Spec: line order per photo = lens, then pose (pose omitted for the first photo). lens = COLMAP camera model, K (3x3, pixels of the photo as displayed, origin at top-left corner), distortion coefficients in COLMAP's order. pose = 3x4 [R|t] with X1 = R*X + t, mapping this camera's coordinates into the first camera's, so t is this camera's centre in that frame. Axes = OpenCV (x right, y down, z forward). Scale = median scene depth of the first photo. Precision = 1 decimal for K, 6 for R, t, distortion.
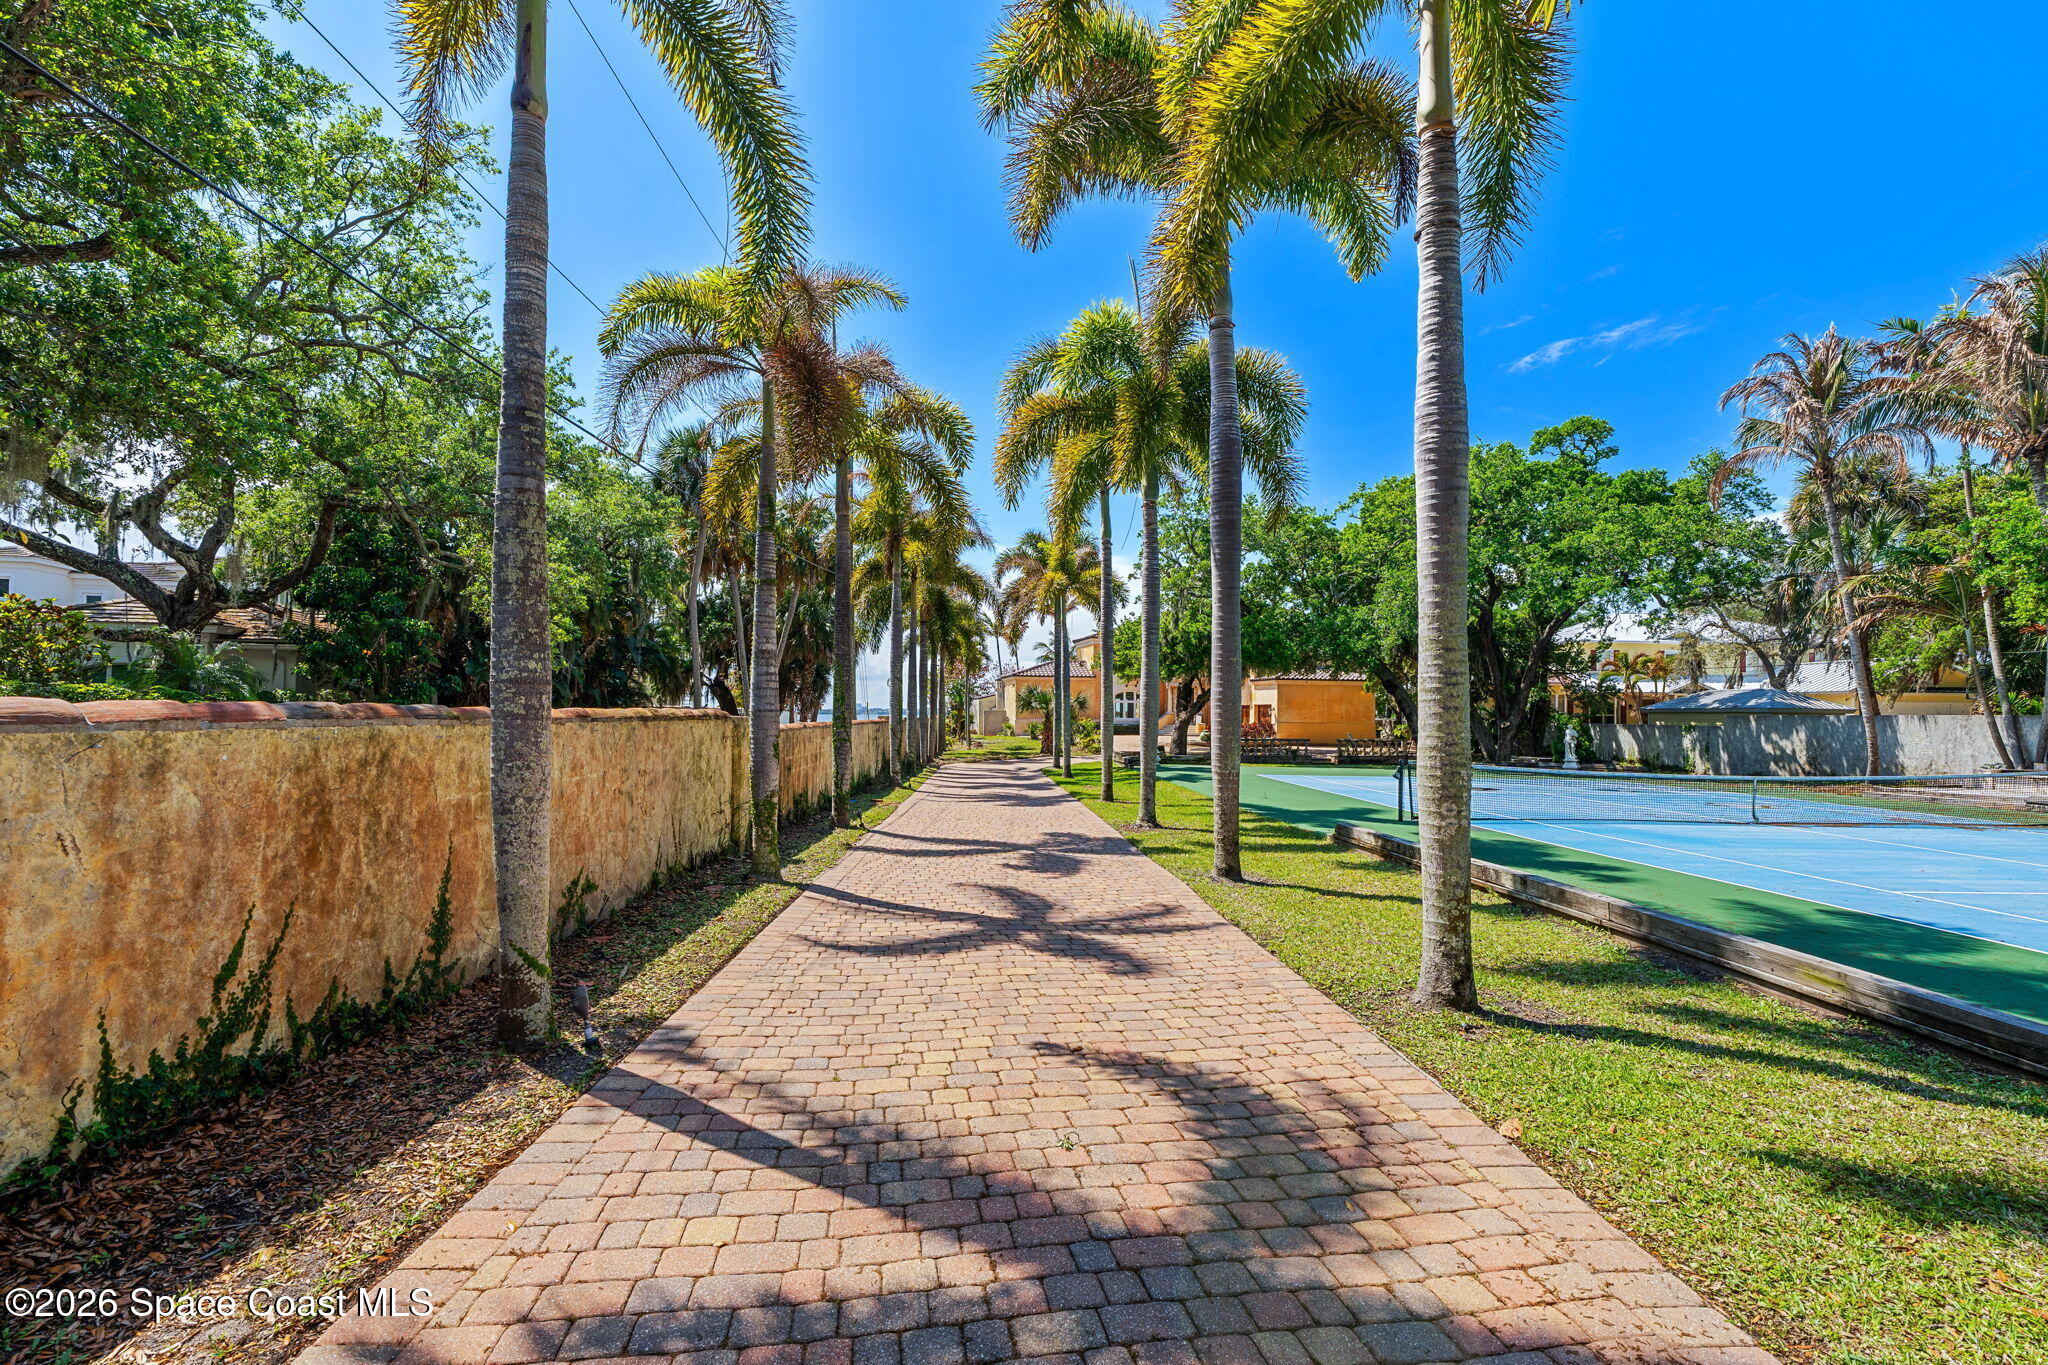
lens RADIAL K [[991.5, 0, 1023.3], [0, 991.5, 720.0], [0, 0, 1]] dist [0.000140, 0.000155]
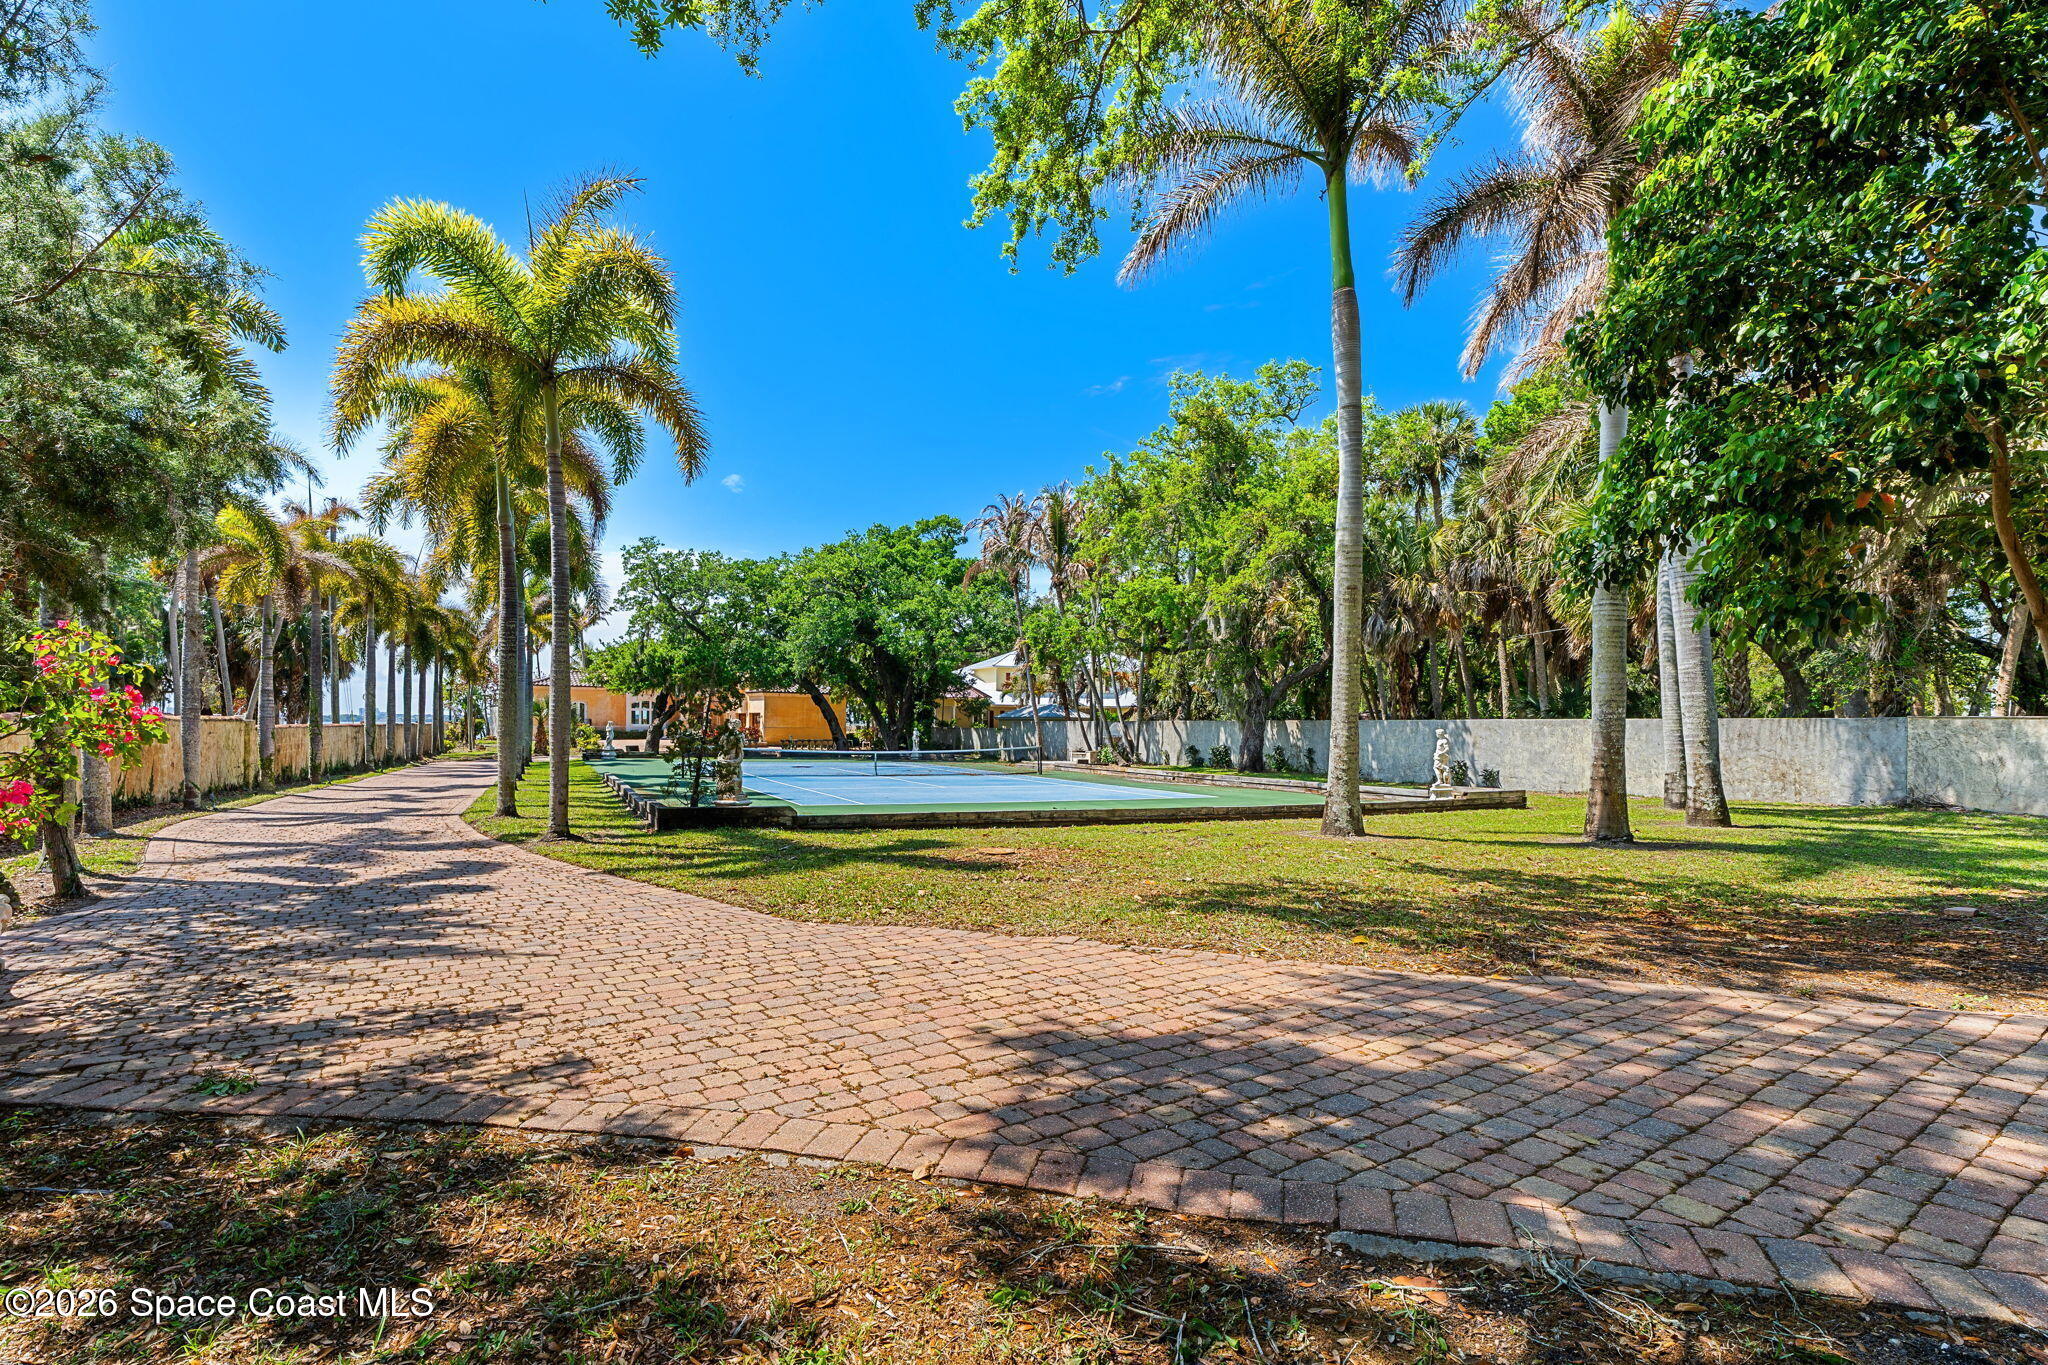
lens RADIAL K [[991.5, 0, 1023.3], [0, 991.5, 720.0], [0, 0, 1]] dist [0.000140, 0.000155]
pose [[0.914661, 0.000441, 0.404220, 0.107318], [0.002311, 0.999977, -0.006321, 0.003980], [-0.404214, 0.006716, 0.914640, -0.470121]]
